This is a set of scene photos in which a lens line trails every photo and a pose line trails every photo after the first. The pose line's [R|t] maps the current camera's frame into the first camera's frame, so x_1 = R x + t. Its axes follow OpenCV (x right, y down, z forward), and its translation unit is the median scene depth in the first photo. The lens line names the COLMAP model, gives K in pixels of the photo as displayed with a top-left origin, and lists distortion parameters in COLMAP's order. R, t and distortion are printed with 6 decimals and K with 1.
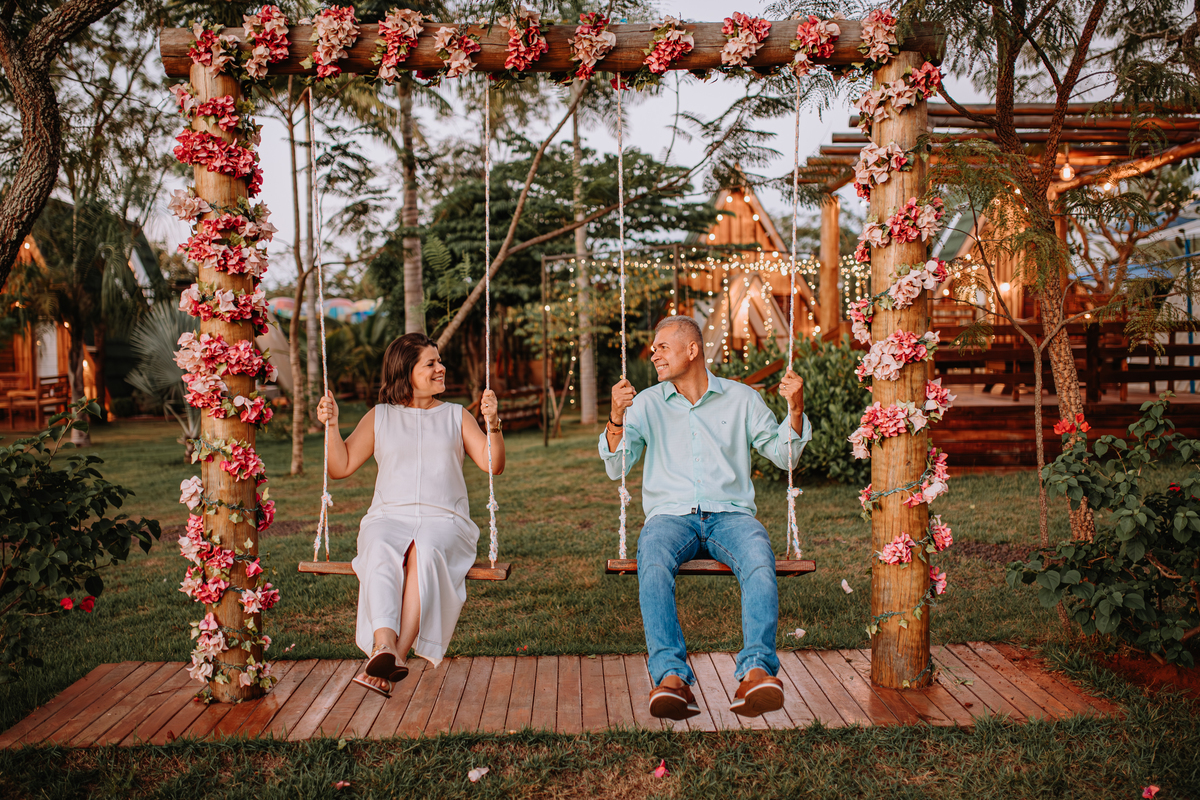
lens RADIAL K [[1204.9, 0, 600.0], [0, 1204.9, 400.0], [0, 0, 1]] dist [-0.009149, 0.002573]
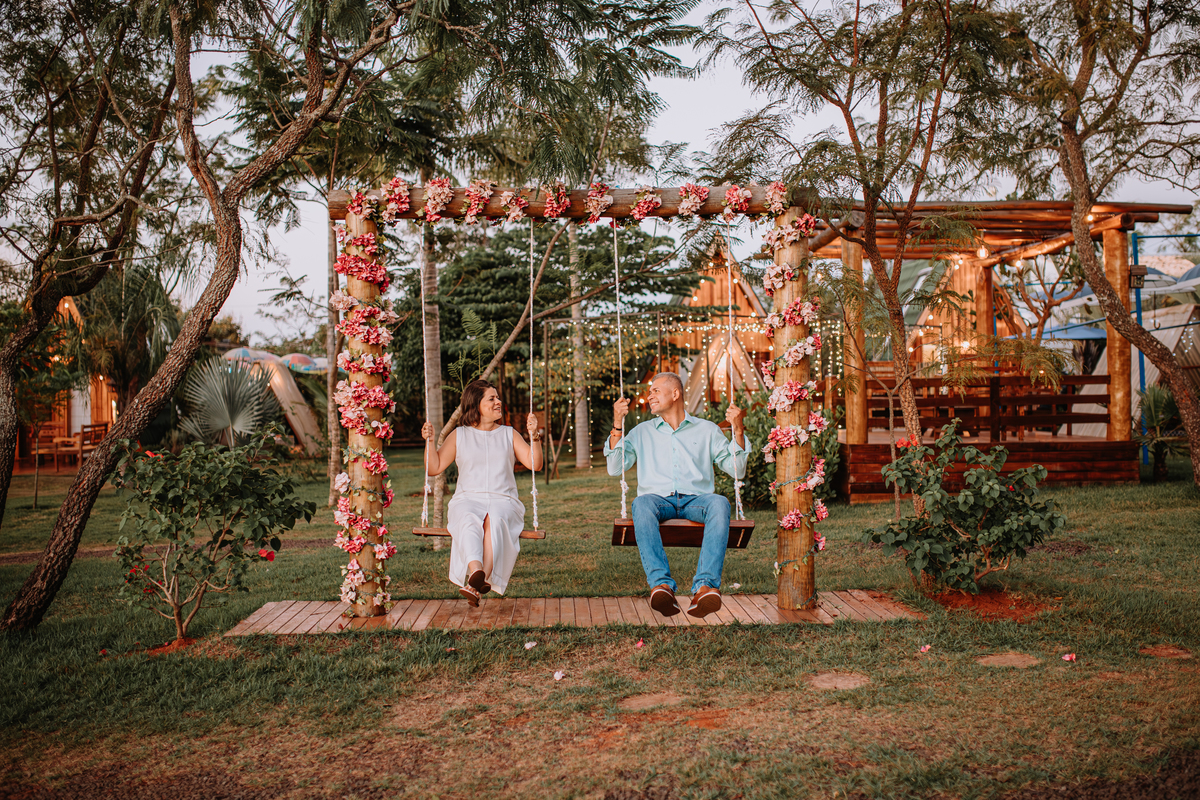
lens RADIAL K [[1204.9, 0, 600.0], [0, 1204.9, 400.0], [0, 0, 1]] dist [-0.009149, 0.002573]
pose [[0.999960, 0.001714, 0.008822, -0.017465], [-0.001309, 0.998956, -0.045662, 0.041000], [-0.008891, 0.045648, 0.998918, -0.581247]]
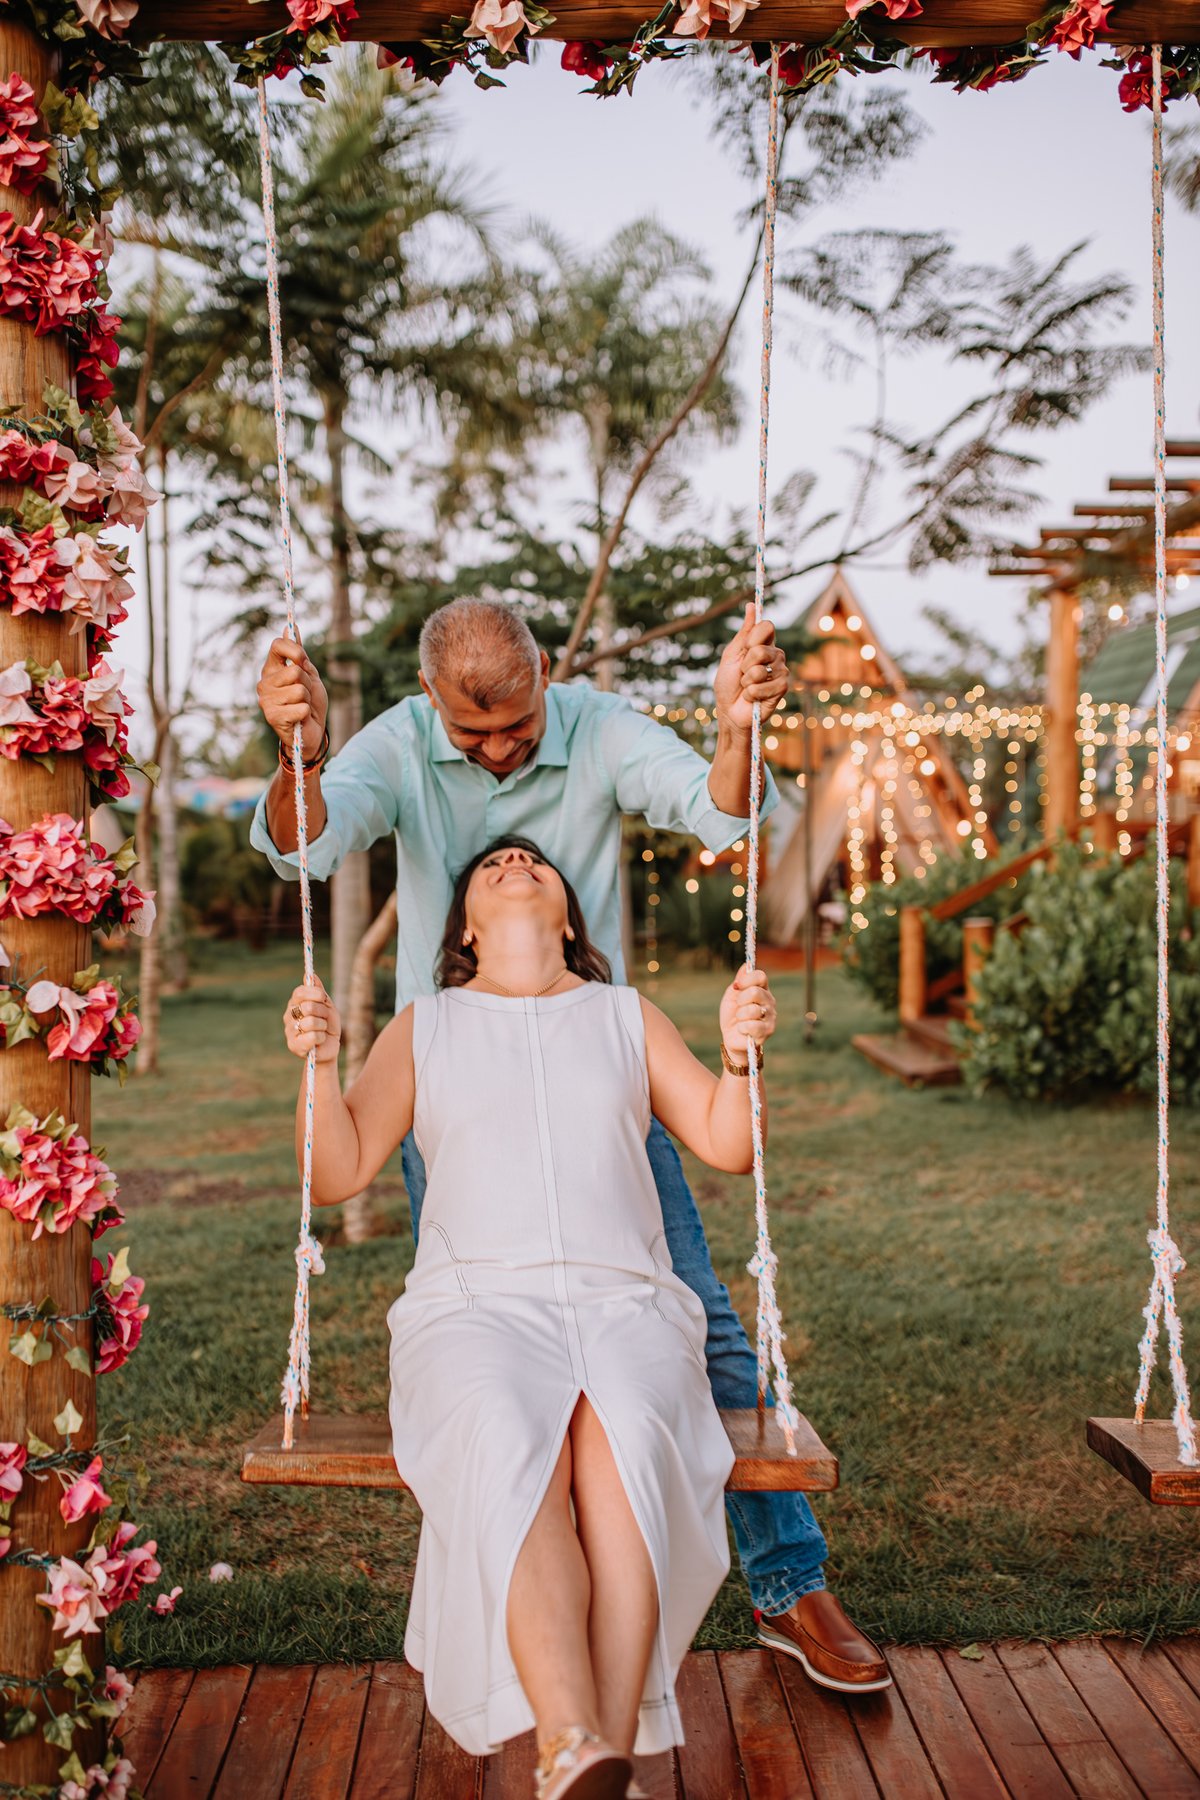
lens RADIAL K [[1776.3, 0, 637.8], [0, 1776.3, 898.7], [0, 0, 1]] dist [-0.022874, 0.032688]
pose [[0.999561, 0.002373, 0.029528, -0.148759], [-0.001783, 0.999799, -0.019972, -0.016559], [-0.029570, 0.019911, 0.999364, 0.500760]]
